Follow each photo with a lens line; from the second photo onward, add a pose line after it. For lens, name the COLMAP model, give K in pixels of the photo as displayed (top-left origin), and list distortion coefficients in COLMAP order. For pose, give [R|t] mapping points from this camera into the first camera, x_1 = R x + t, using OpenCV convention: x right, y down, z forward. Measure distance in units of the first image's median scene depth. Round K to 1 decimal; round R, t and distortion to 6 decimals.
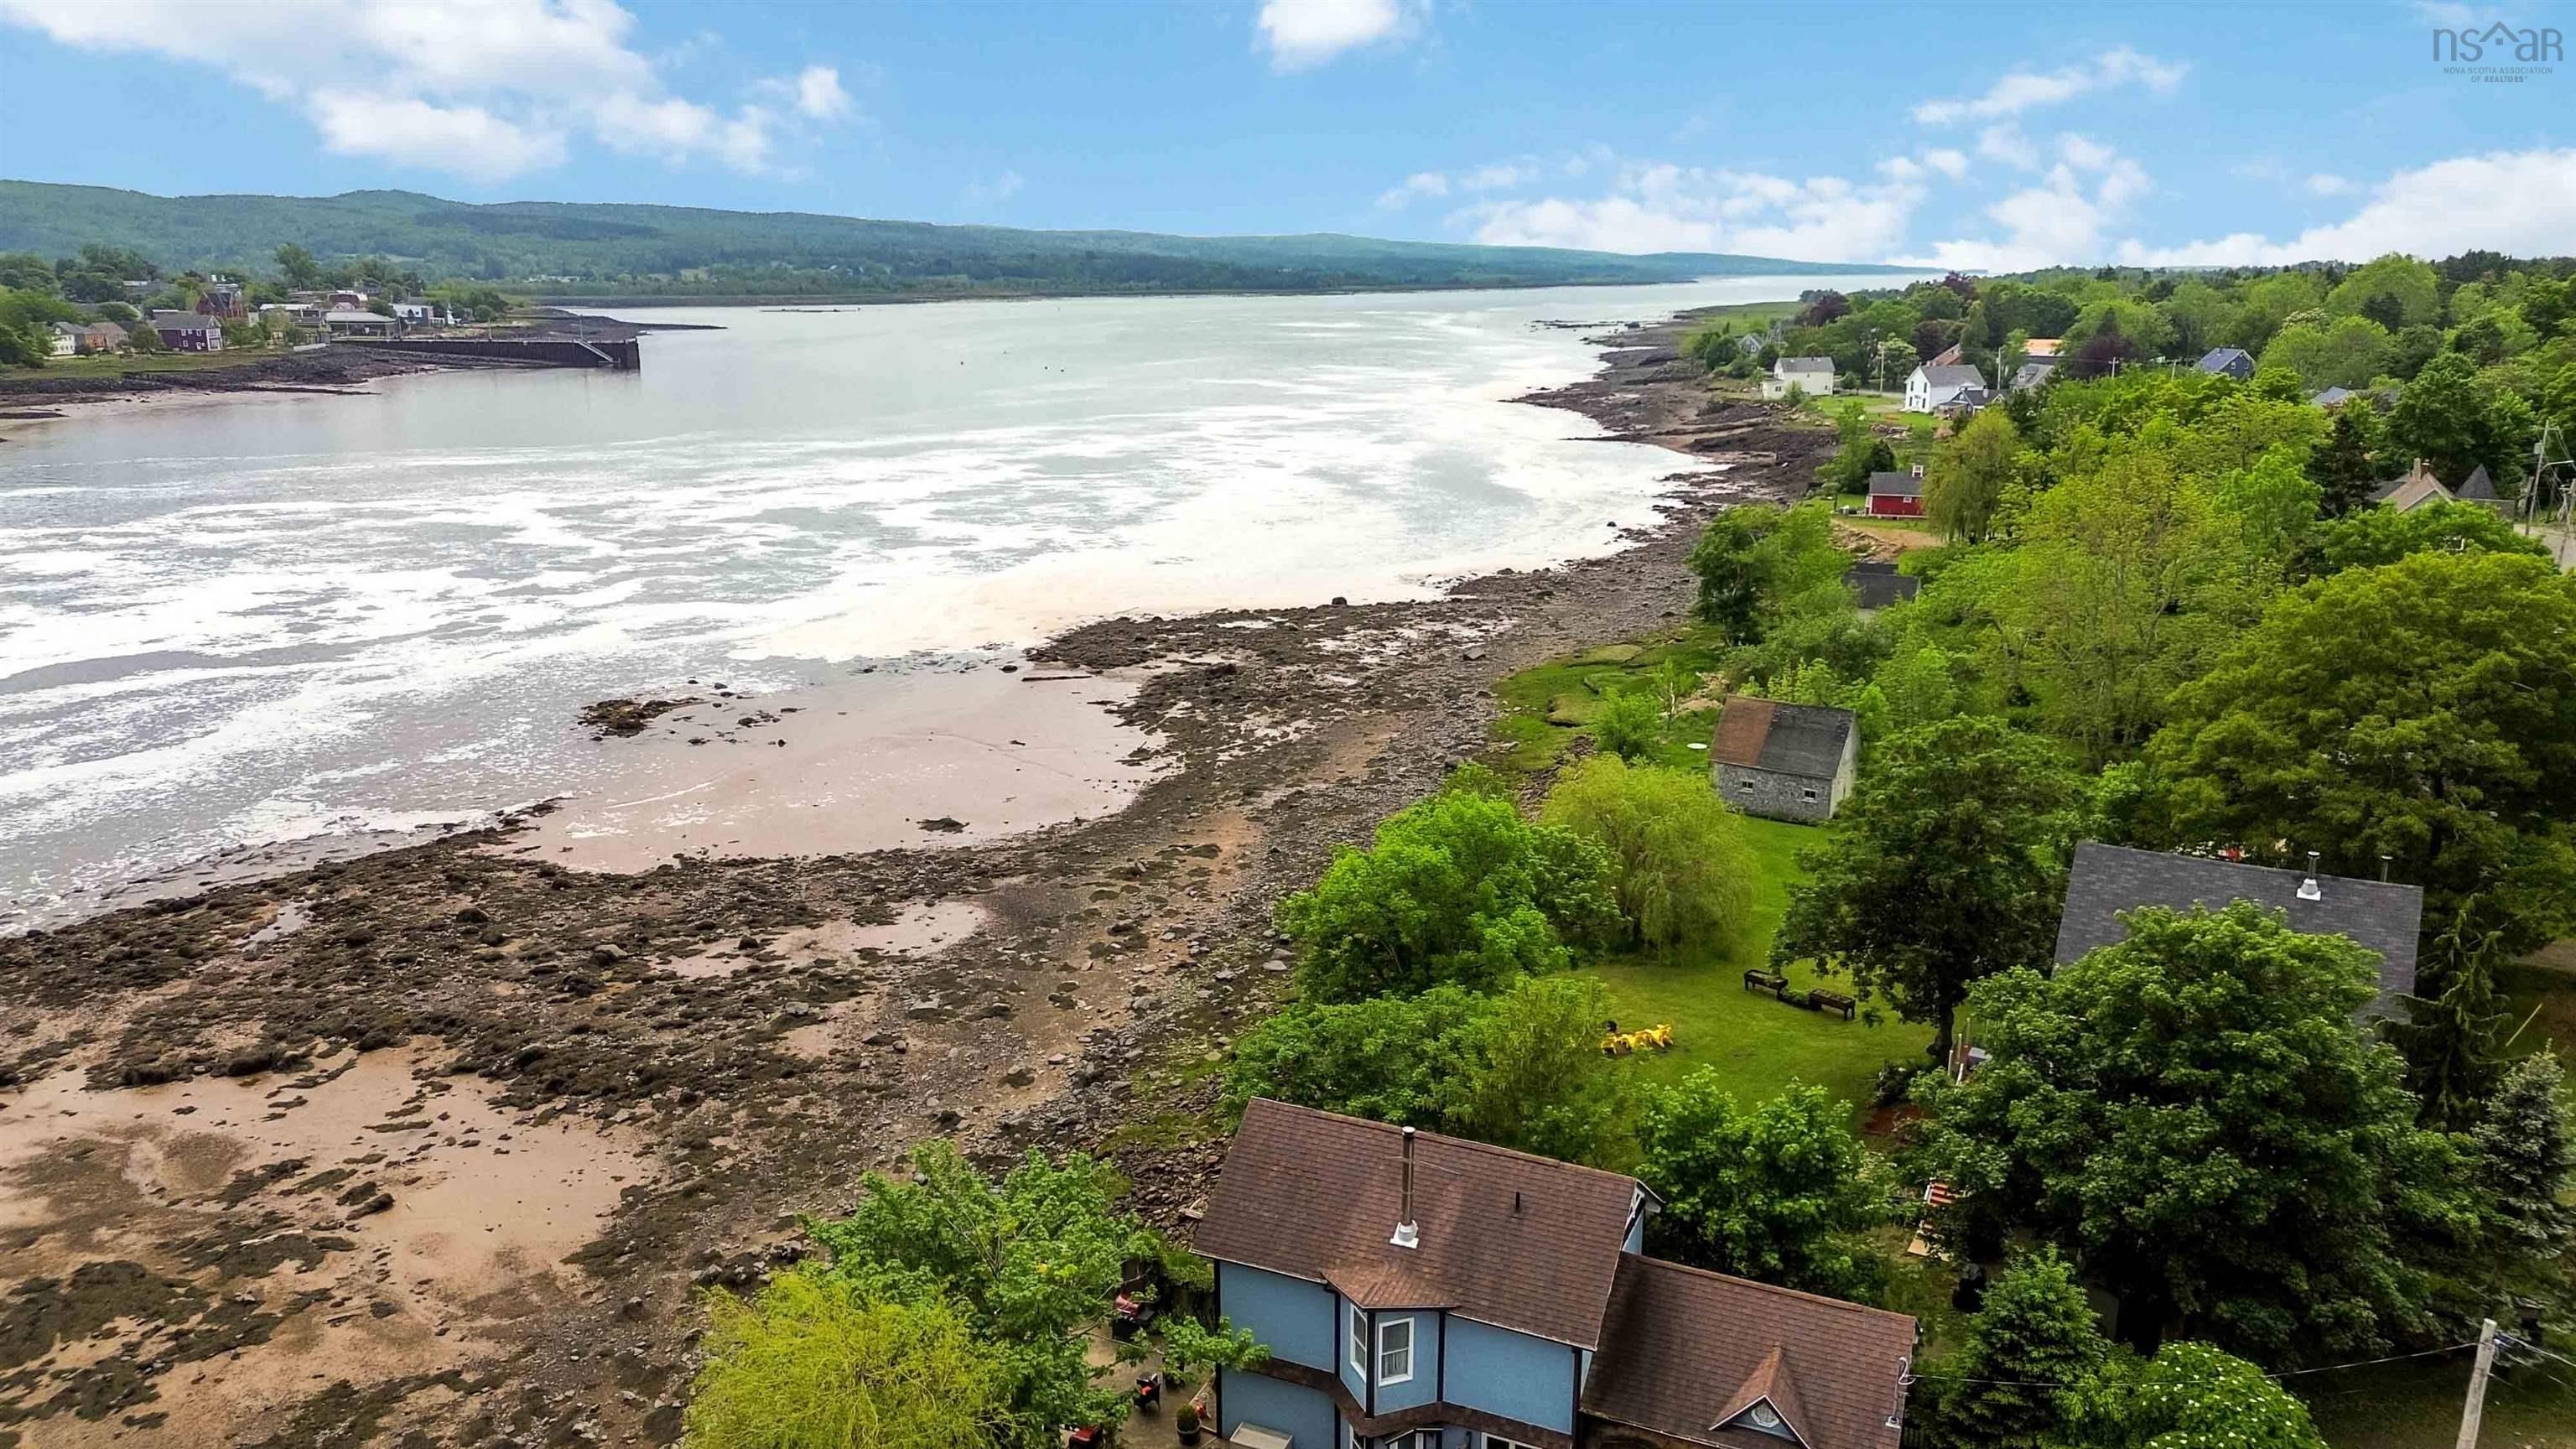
lens RADIAL K [[1802.2, 0, 1288.5], [0, 1802.2, 719.3], [0, 0, 1]] dist [0.098152, -0.107005]
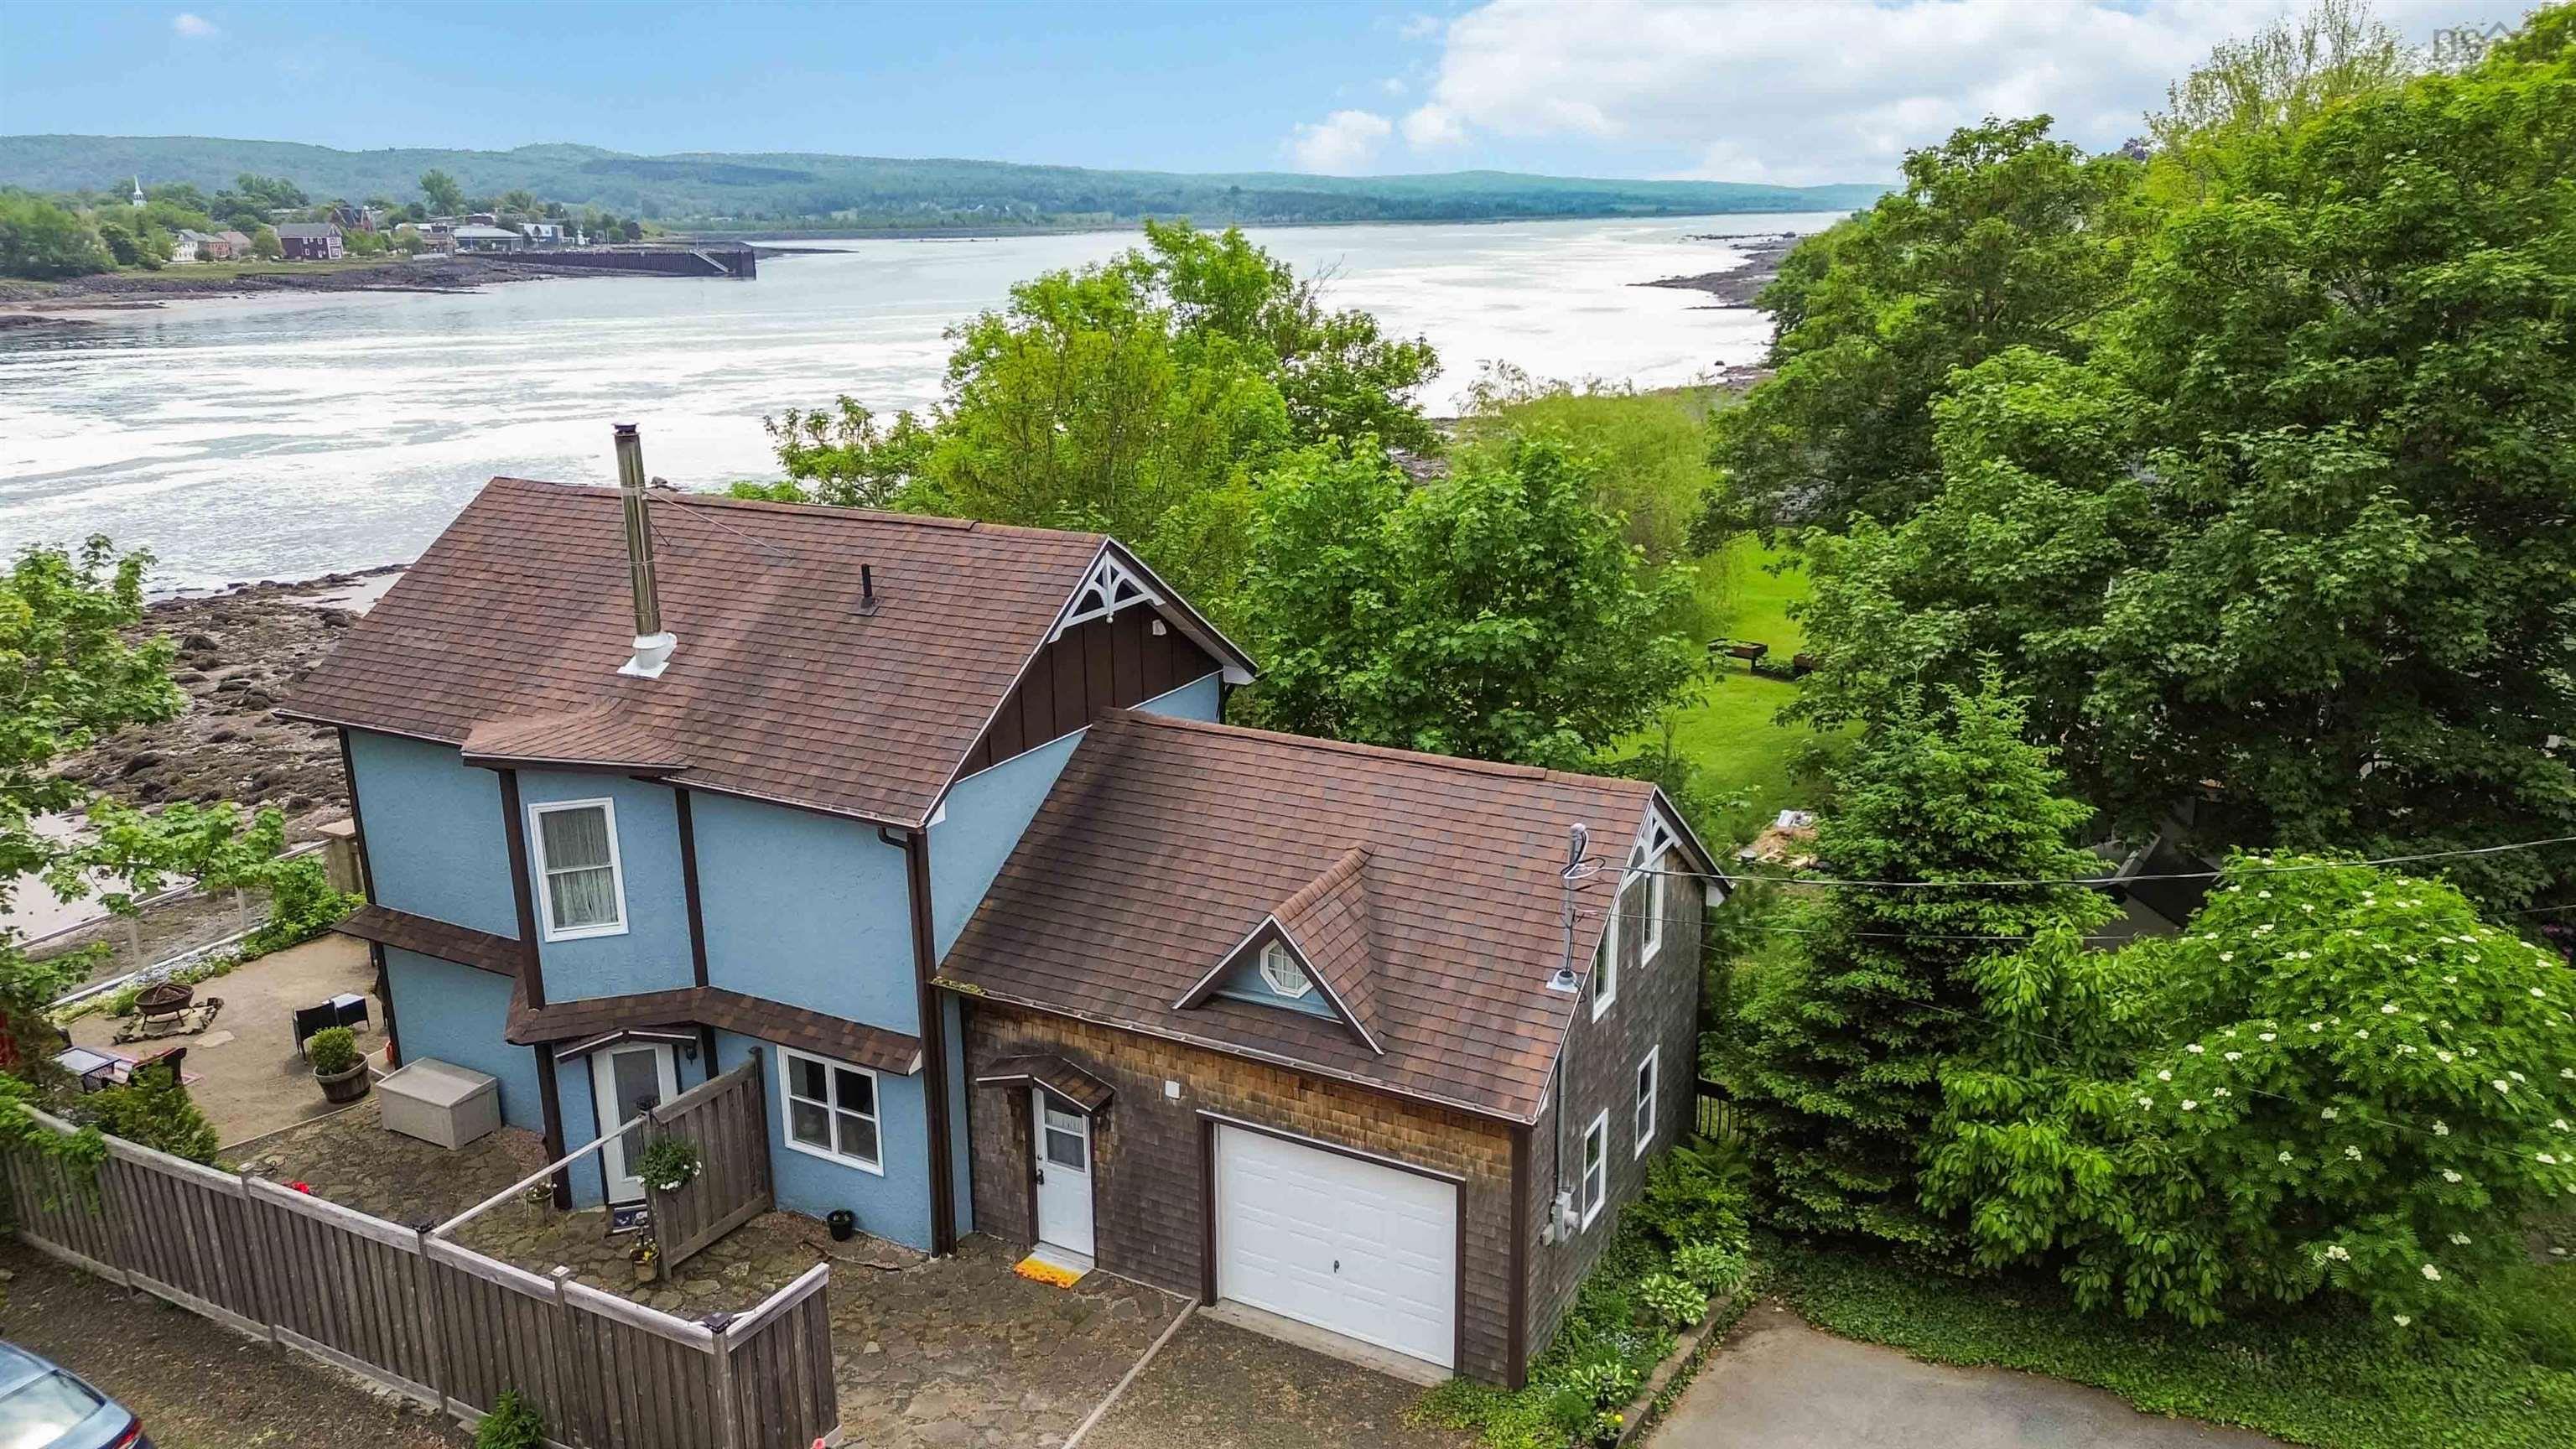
lens RADIAL K [[1802.2, 0, 1288.5], [0, 1802.2, 719.3], [0, 0, 1]] dist [0.098152, -0.107005]
pose [[0.996488, 0.006256, -0.083497, 0.266139], [-0.003909, 0.999593, 0.028247, 0.274833], [0.083640, -0.027822, 0.996108, 0.505910]]
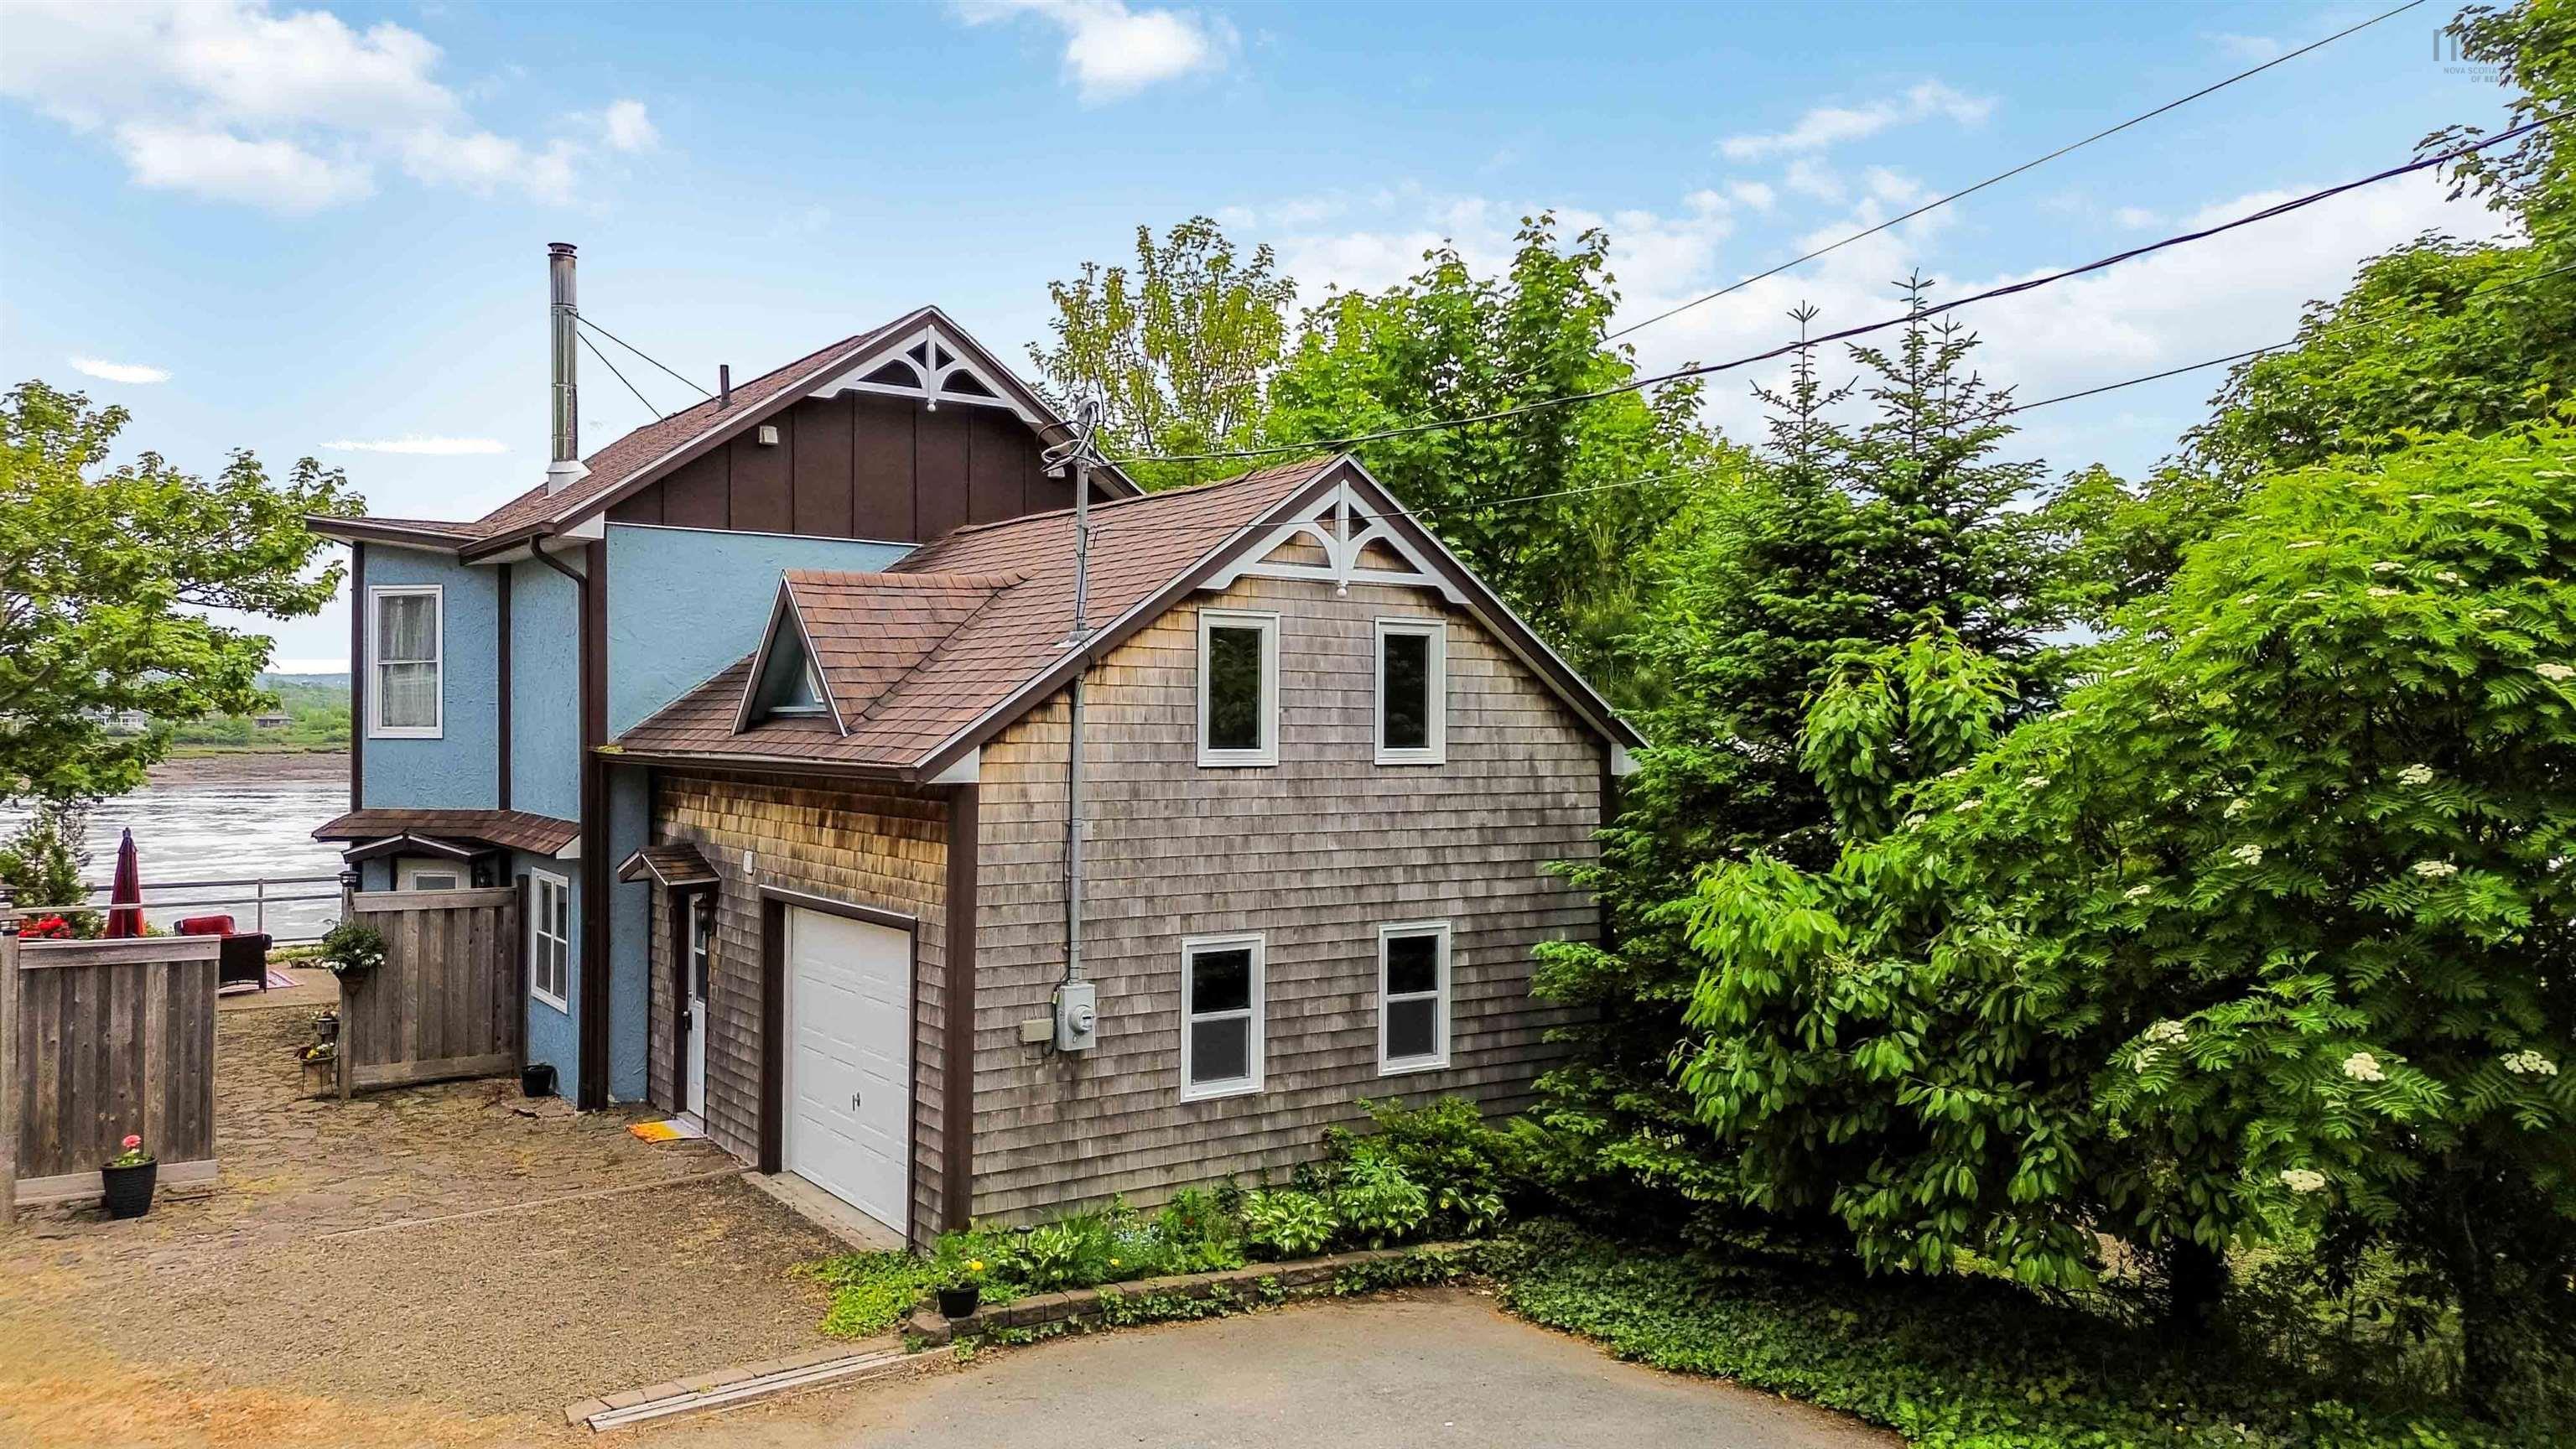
lens RADIAL K [[1802.2, 0, 1288.5], [0, 1802.2, 719.3], [0, 0, 1]] dist [0.098152, -0.107005]
pose [[0.856522, -0.000751, -0.516110, 0.453034], [-0.125430, 0.969715, -0.209571, 0.401963], [0.500637, 0.244238, 0.830488, 0.687389]]
